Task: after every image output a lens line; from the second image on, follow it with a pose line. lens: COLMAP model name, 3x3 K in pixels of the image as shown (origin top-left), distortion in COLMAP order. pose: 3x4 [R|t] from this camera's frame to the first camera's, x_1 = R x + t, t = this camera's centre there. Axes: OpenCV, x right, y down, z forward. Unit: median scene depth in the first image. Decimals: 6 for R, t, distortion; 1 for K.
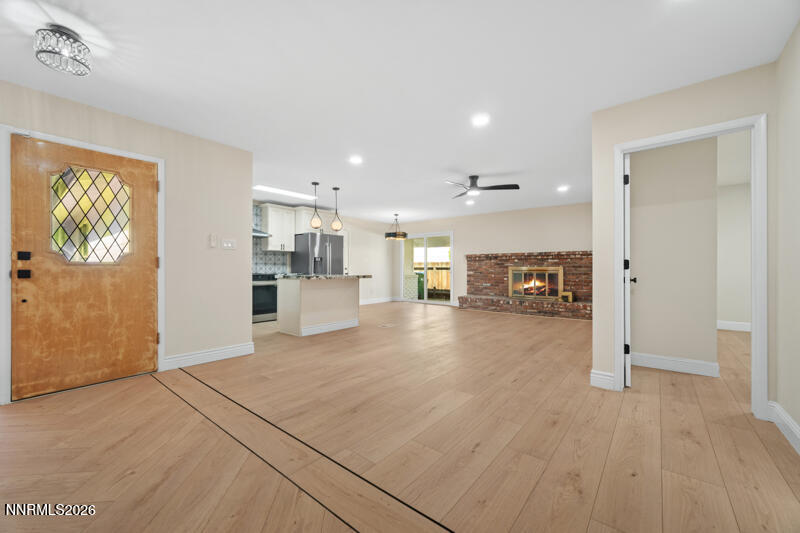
lens RADIAL K [[319.0, 0, 398.5], [0, 319.0, 265.2], [0, 0, 1]] dist [-0.006351, 0.000661]
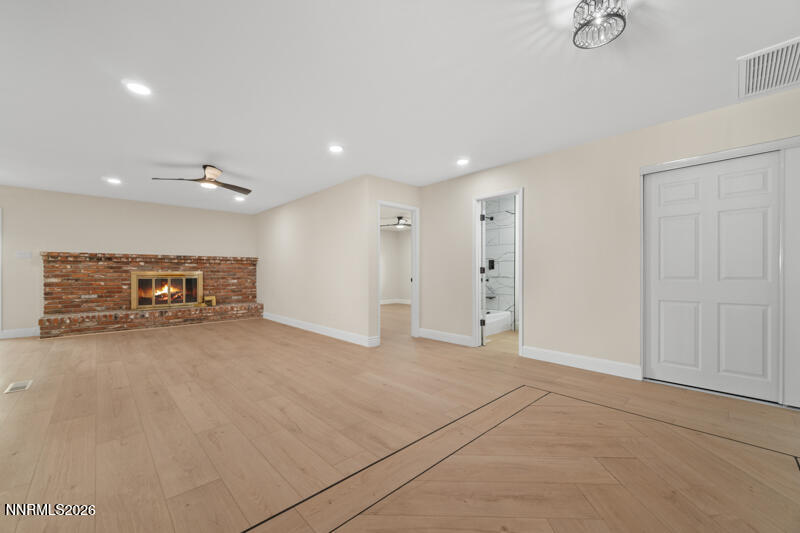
lens RADIAL K [[319.0, 0, 398.5], [0, 319.0, 272.3], [0, 0, 1]] dist [-0.006351, 0.000661]
pose [[0.122961, -0.001218, 0.992411, -0.372750], [-0.008492, 0.999961, 0.002280, 0.000281], [-0.992375, -0.008708, 0.122946, 0.261223]]
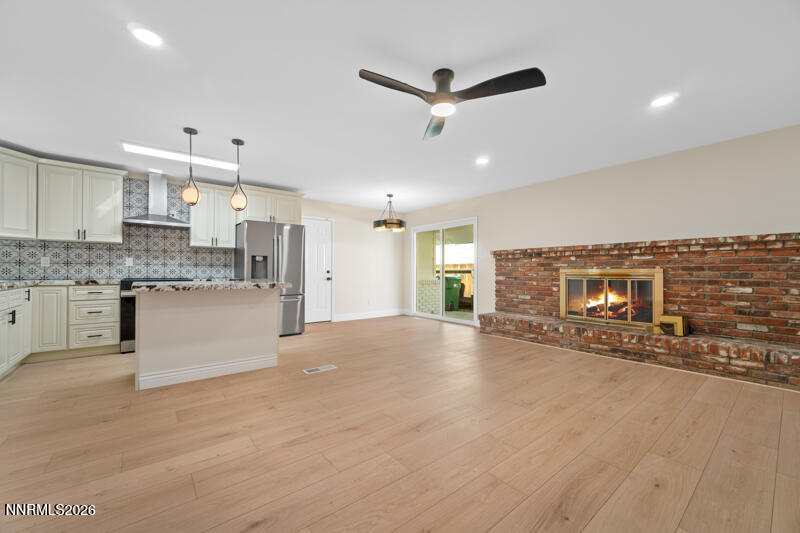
lens RADIAL K [[319.0, 0, 398.1], [0, 319.0, 267.6], [0, 0, 1]] dist [-0.006351, 0.000661]
pose [[0.977792, -0.002156, -0.209568, 0.180299], [0.001770, 0.999996, -0.002027, 0.003351], [0.209572, 0.001611, 0.977792, 0.358291]]
